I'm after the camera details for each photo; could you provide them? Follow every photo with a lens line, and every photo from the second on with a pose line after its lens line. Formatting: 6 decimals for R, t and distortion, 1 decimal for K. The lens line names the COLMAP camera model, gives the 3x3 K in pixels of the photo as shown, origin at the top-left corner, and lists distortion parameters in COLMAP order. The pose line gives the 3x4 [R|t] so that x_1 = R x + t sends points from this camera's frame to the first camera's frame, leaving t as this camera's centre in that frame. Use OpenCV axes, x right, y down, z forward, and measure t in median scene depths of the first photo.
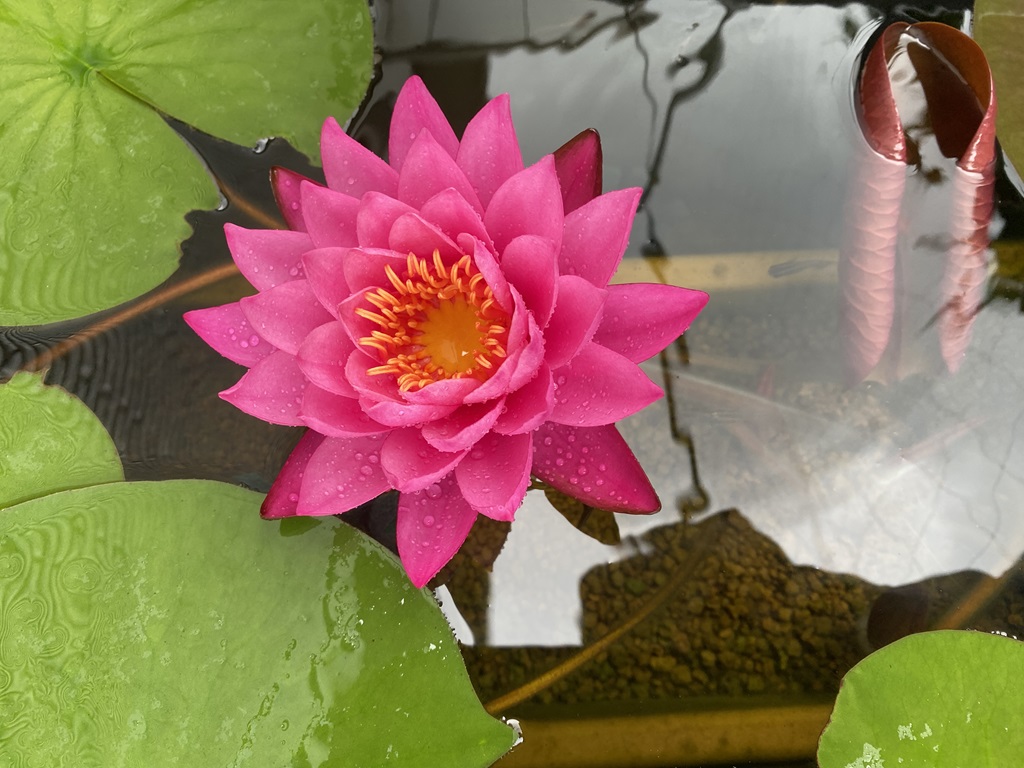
lens RADIAL K [[802.3, 0, 515.0], [0, 802.3, 383.4], [0, 0, 1]] dist [0.003933, -0.025855]
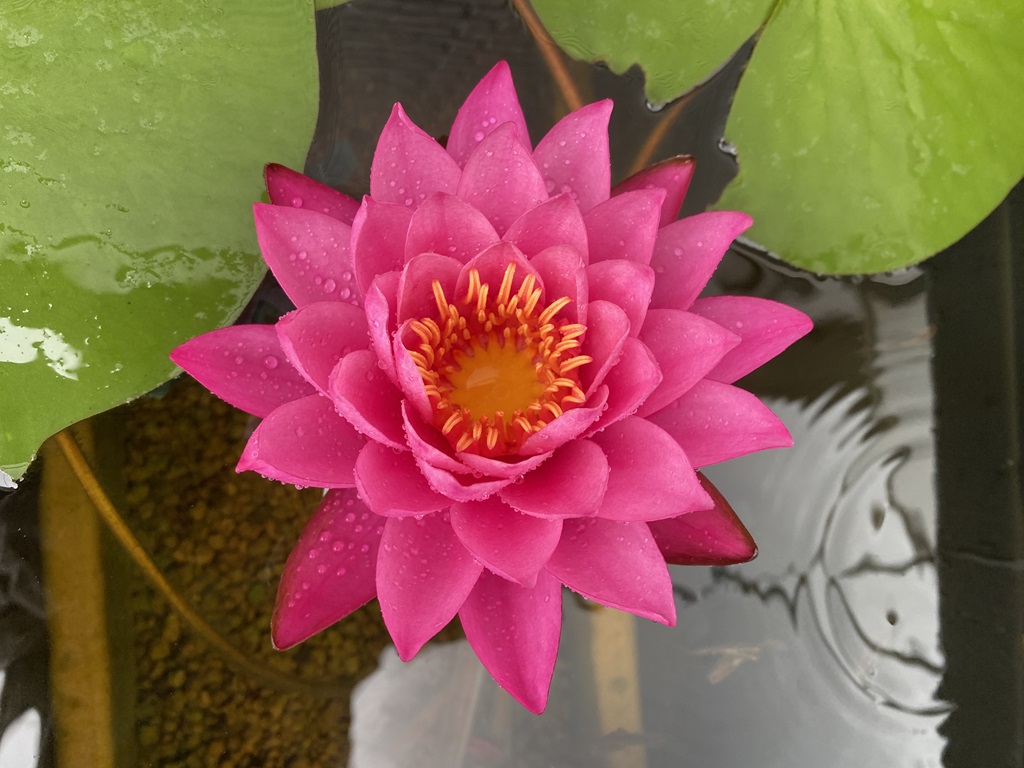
lens RADIAL K [[802.3, 0, 485.8], [0, 802.3, 383.9], [0, 0, 1]] dist [0.003933, -0.025855]
pose [[0.033270, 0.997197, -0.067023, -0.021993], [-0.997310, 0.037506, 0.062975, -0.104410], [0.065312, 0.064748, 0.995762, 0.186075]]
